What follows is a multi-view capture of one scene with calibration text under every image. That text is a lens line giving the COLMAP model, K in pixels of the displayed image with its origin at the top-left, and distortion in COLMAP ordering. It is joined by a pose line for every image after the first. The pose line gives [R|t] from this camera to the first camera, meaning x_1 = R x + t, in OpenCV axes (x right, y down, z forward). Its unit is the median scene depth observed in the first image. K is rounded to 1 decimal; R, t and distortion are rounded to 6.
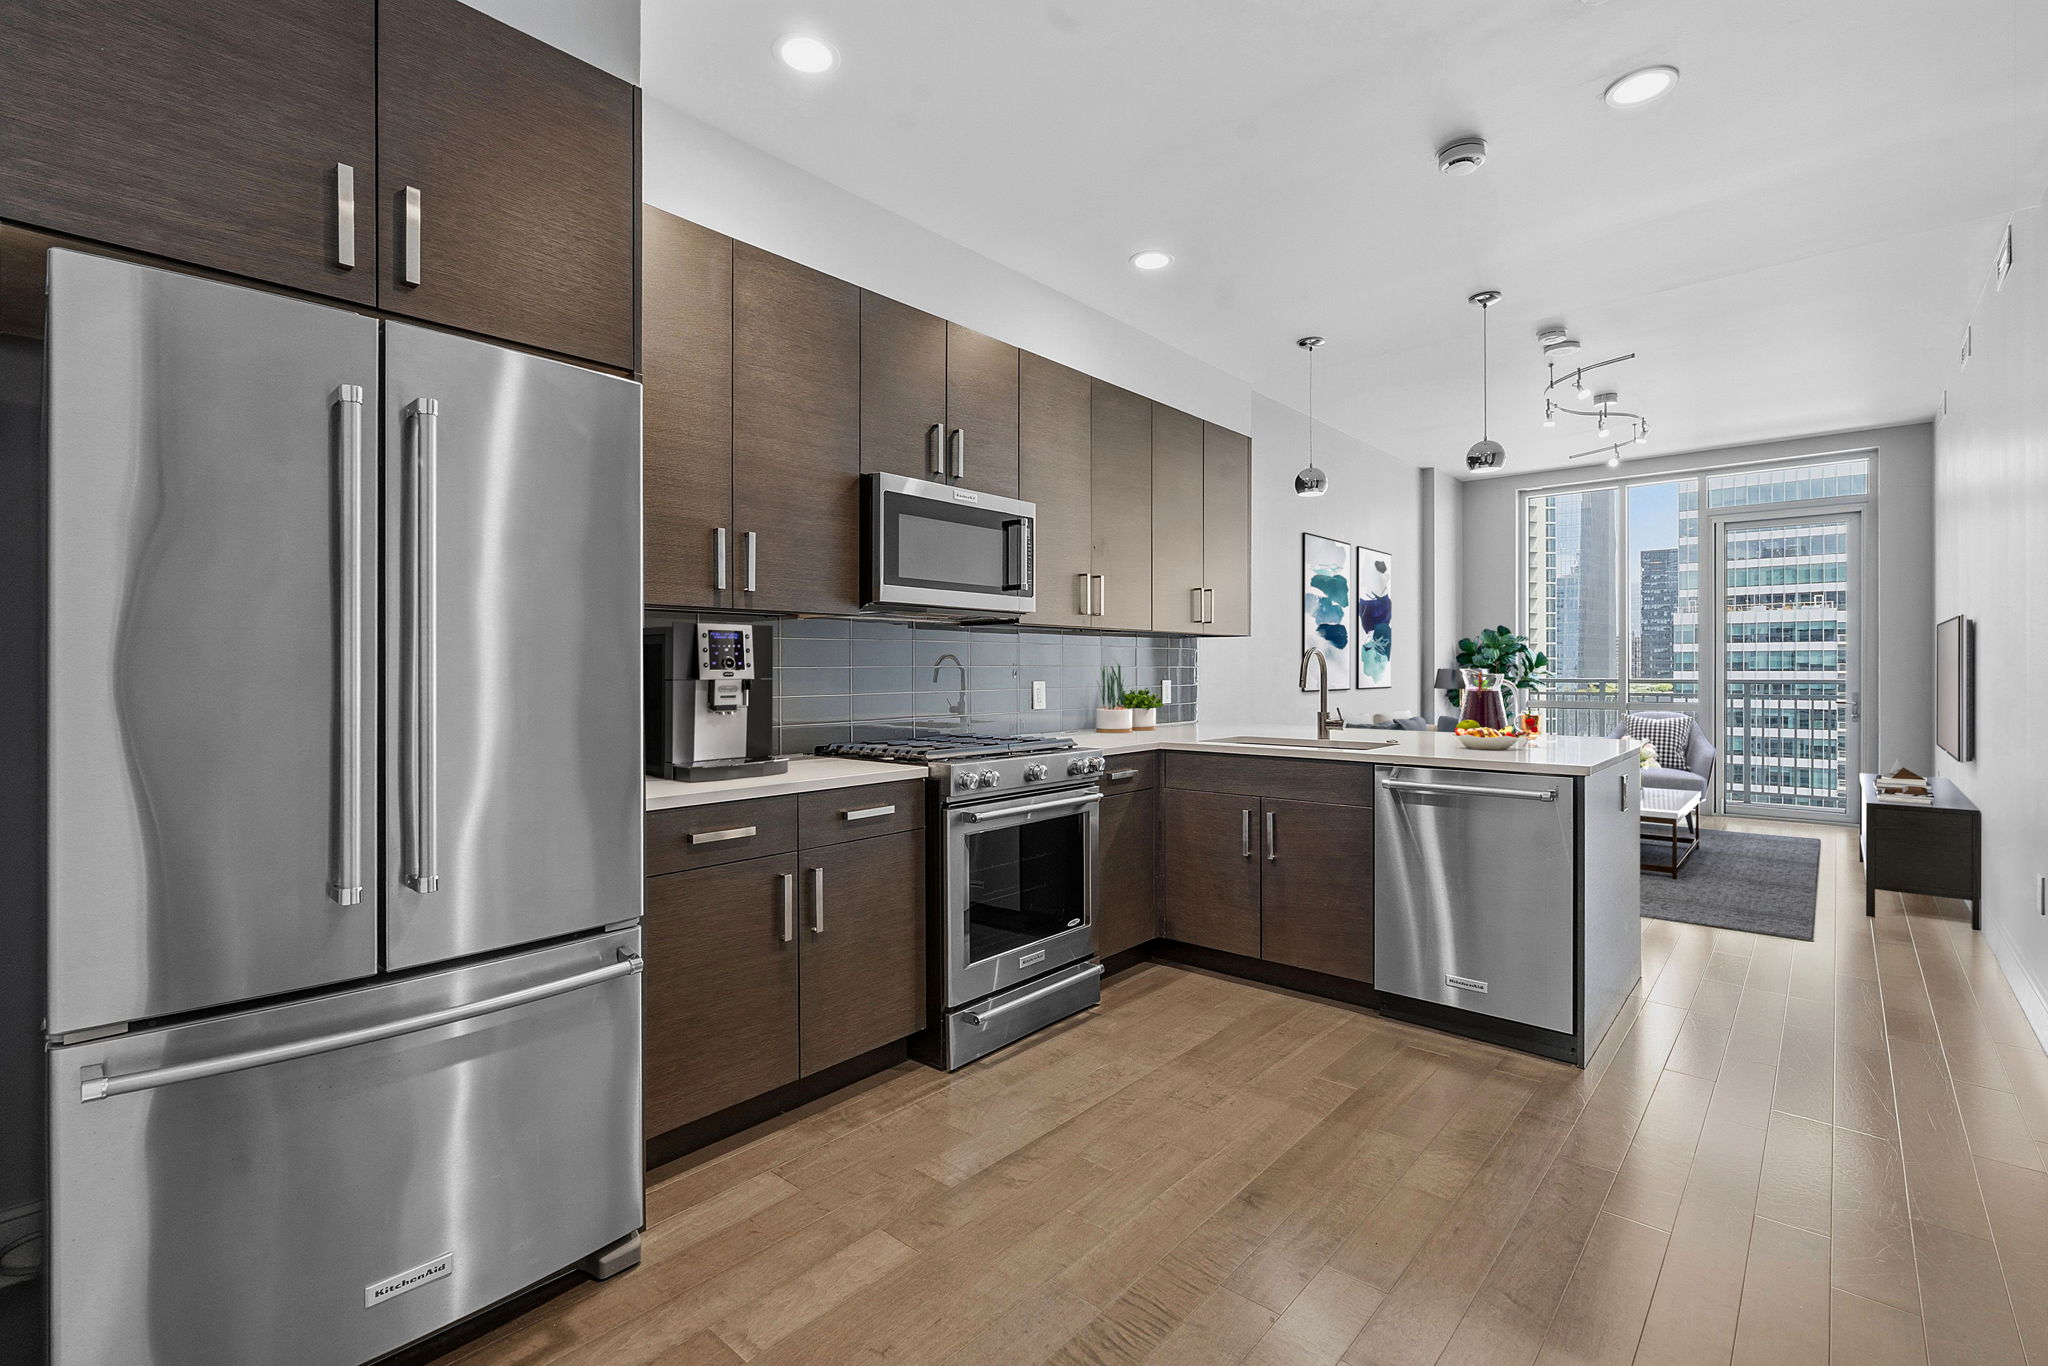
lens RADIAL K [[918.0, 0, 1020.5], [0, 918.0, 668.5], [0, 0, 1]] dist [-0.010396, 0.001821]
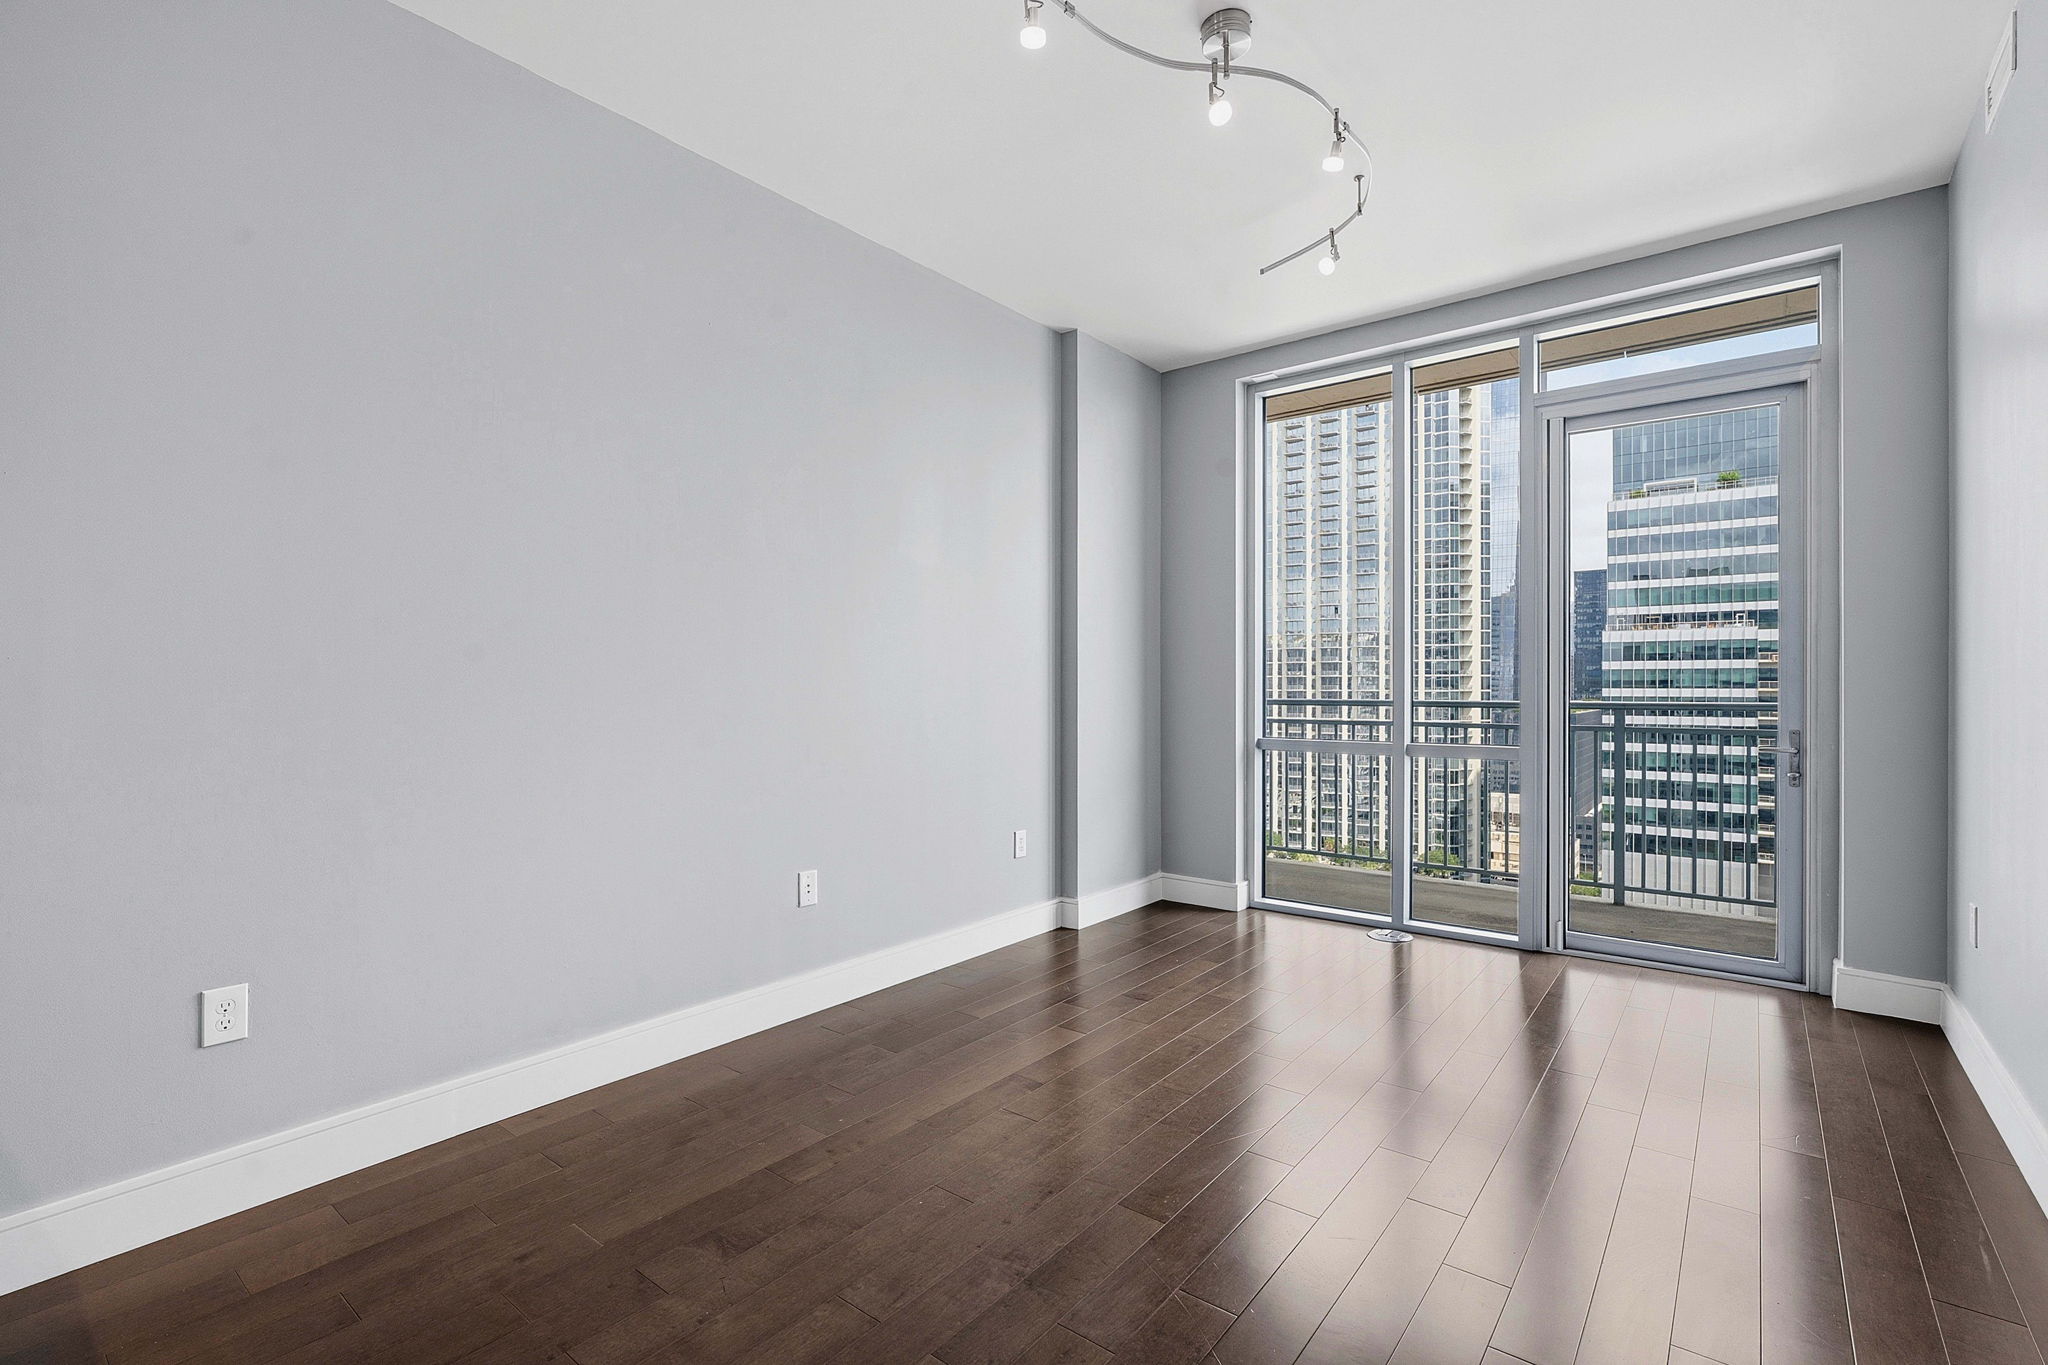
lens RADIAL K [[918.0, 0, 1015.5], [0, 918.0, 687.8], [0, 0, 1]] dist [-0.010396, 0.001821]
pose [[0.998852, 0.001988, 0.047867, 0.857095], [-0.002165, 0.999991, 0.003654, 0.001191], [-0.047859, -0.003753, 0.998847, 0.961702]]
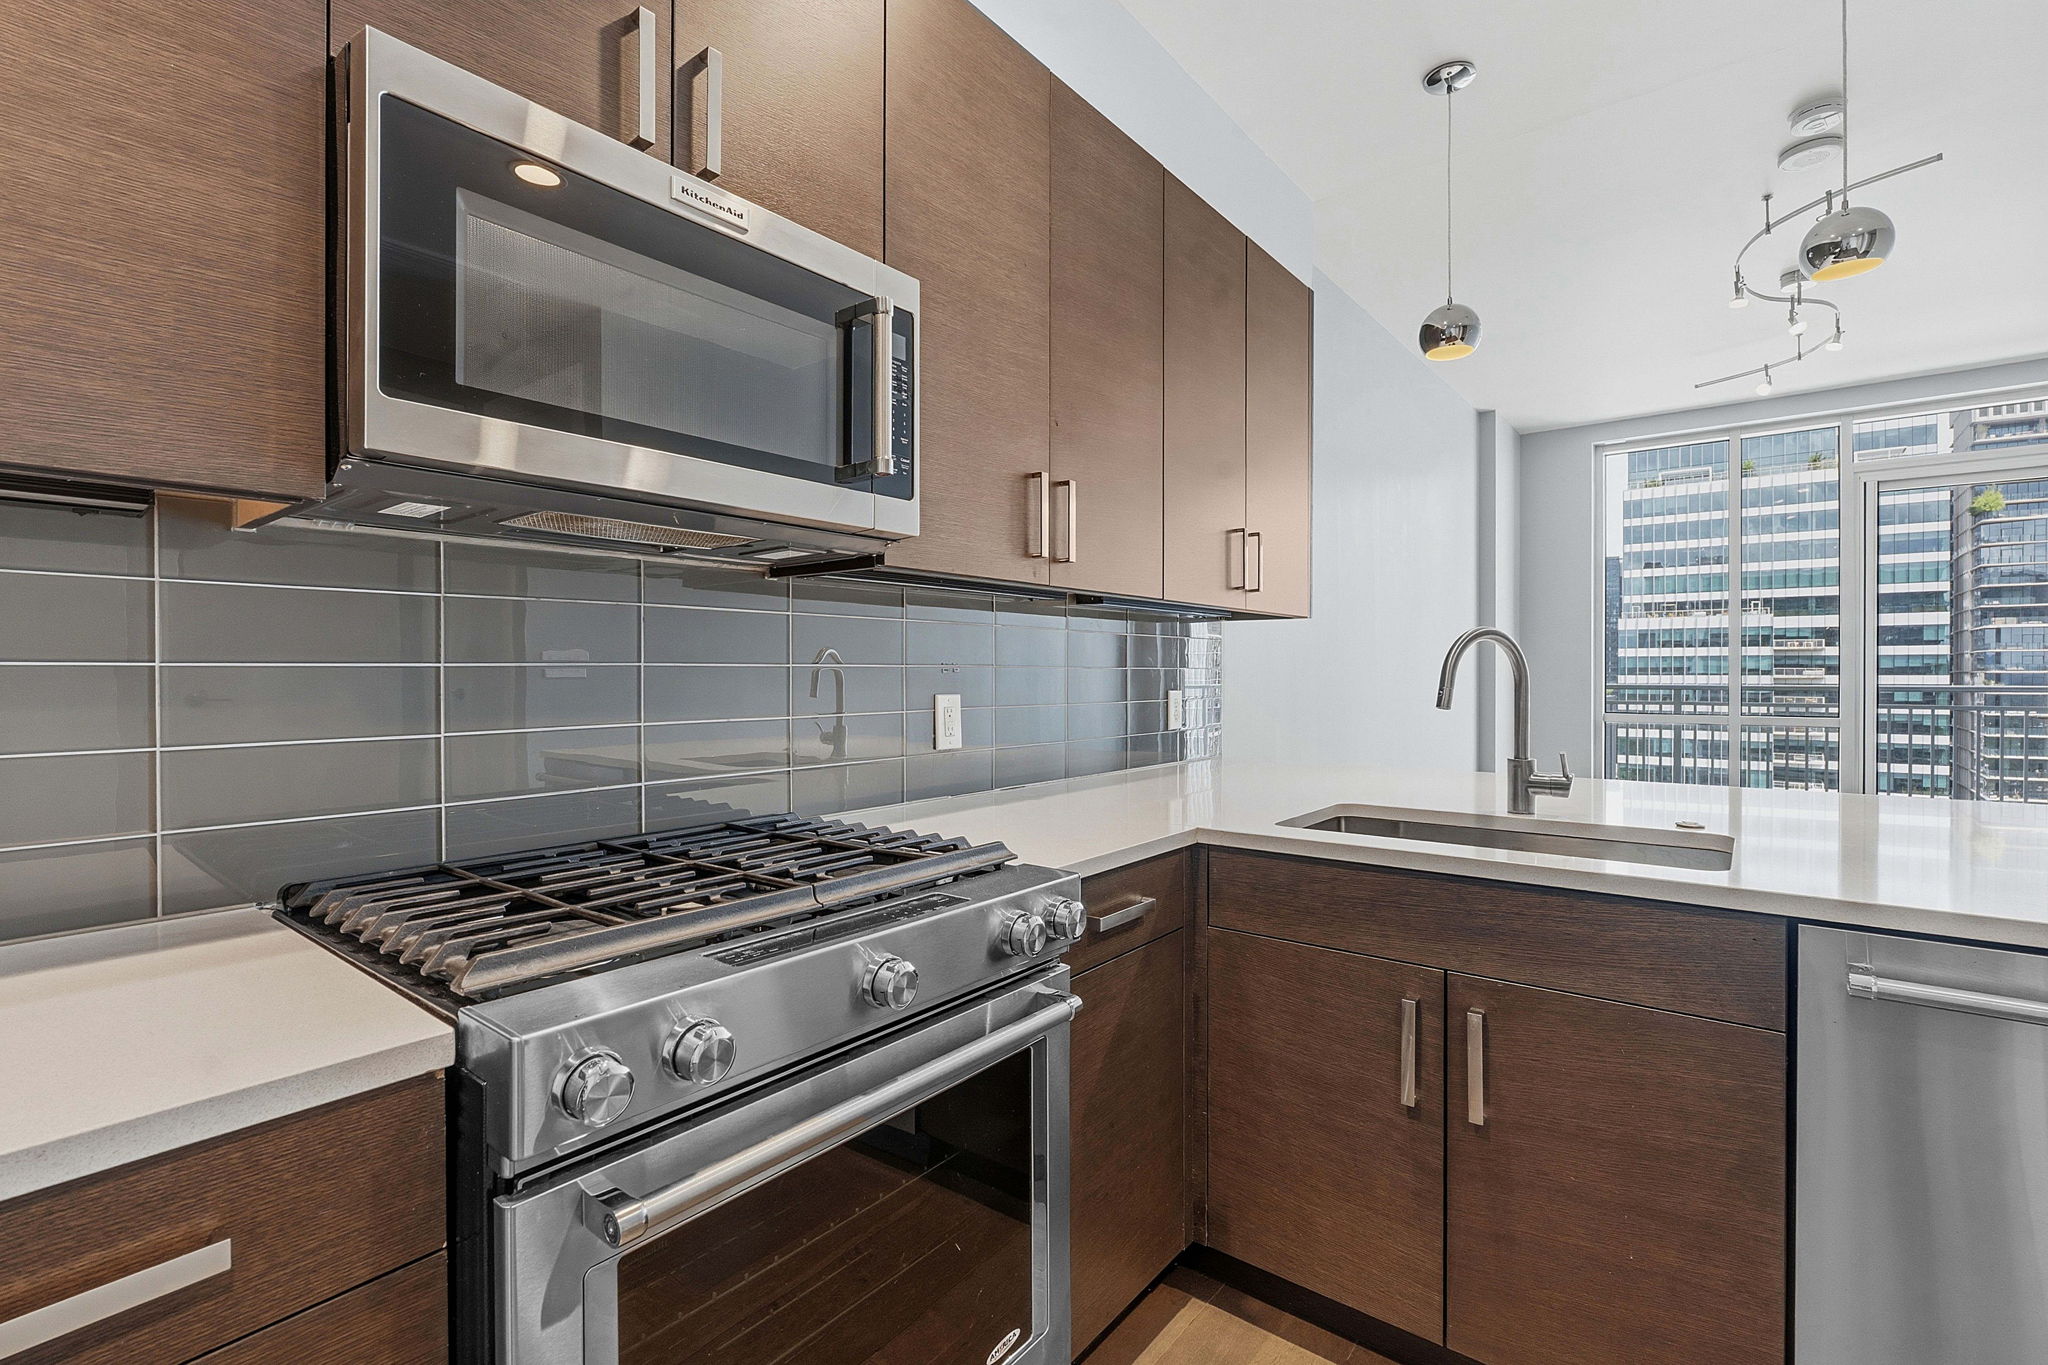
lens RADIAL K [[918.0, 0, 1024.3], [0, 918.0, 676.9], [0, 0, 1]] dist [-0.010396, 0.001821]
pose [[0.998787, 0.000465, 0.049243, 0.043024], [-0.000706, 0.999988, 0.004894, 0.001378], [-0.049240, -0.004923, 0.998775, 0.562452]]
